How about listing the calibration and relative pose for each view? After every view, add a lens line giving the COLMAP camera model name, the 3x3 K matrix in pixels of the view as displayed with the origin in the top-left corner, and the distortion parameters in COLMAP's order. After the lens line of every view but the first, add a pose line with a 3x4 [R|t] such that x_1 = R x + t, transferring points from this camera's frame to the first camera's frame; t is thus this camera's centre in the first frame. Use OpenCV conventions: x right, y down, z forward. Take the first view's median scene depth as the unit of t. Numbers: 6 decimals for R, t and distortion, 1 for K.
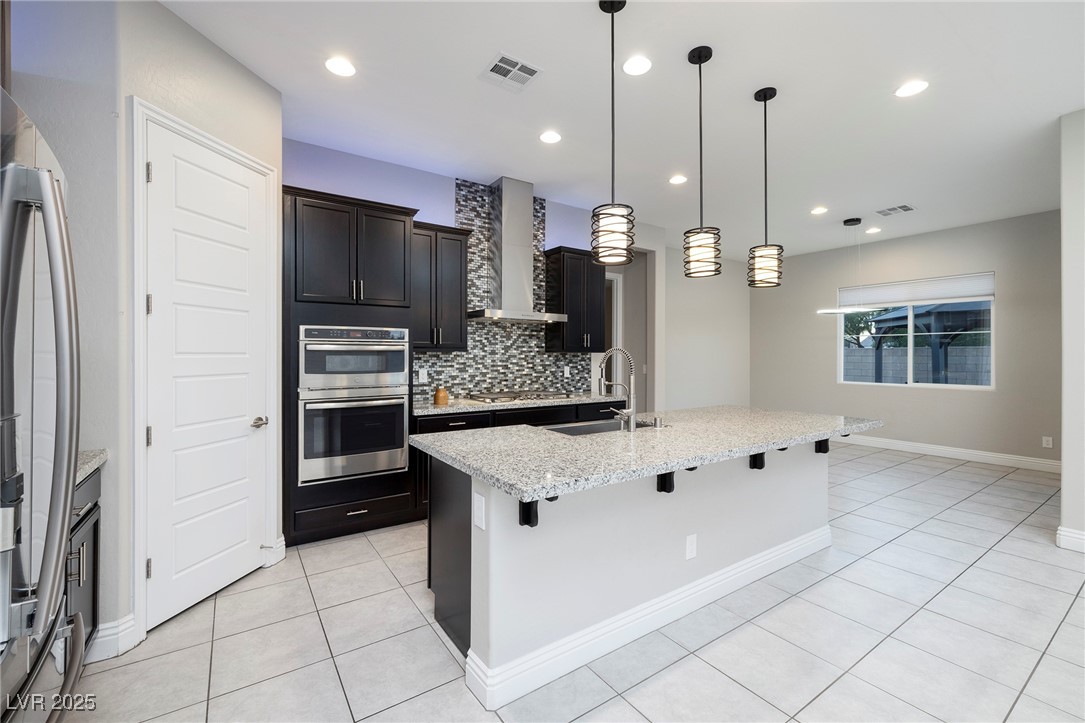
lens RADIAL K [[456.2, 0, 536.0], [0, 456.2, 356.4], [0, 0, 1]] dist [-0.002341, 0.000317]
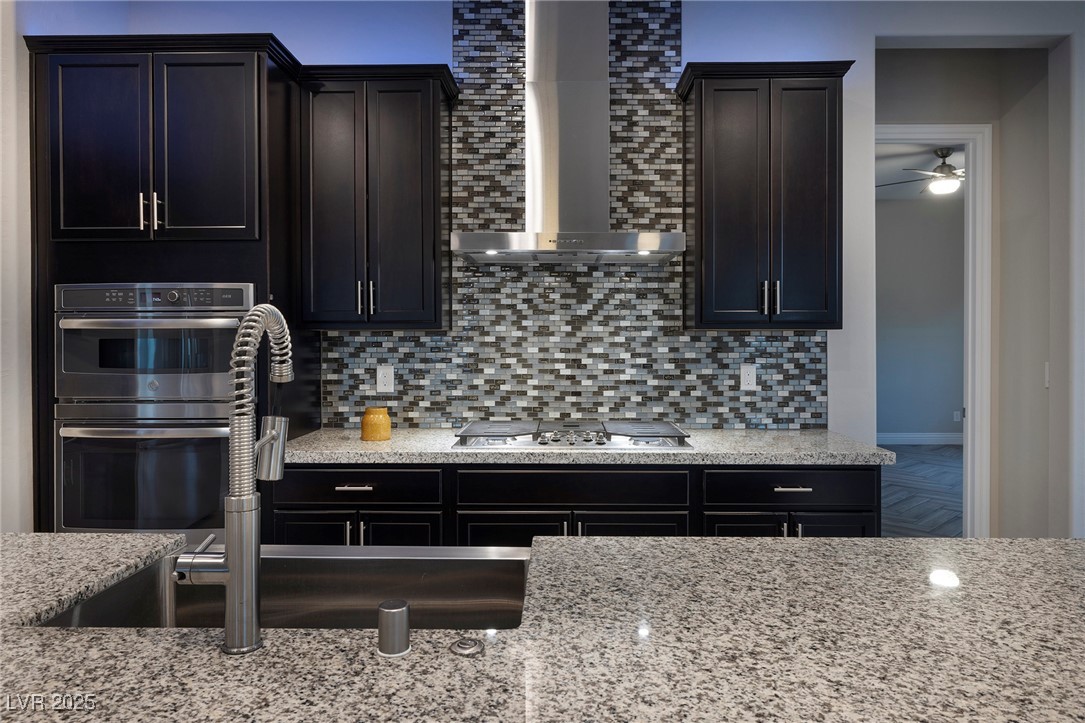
lens RADIAL K [[709.0, 0, 537.3], [0, 709.0, 337.7], [0, 0, 1]] dist [0.003633, 0.000348]
pose [[0.821688, -0.003423, -0.569927, 0.303902], [0.001953, 0.999993, -0.003191, 0.000220], [0.569934, 0.001509, 0.821689, 0.418633]]
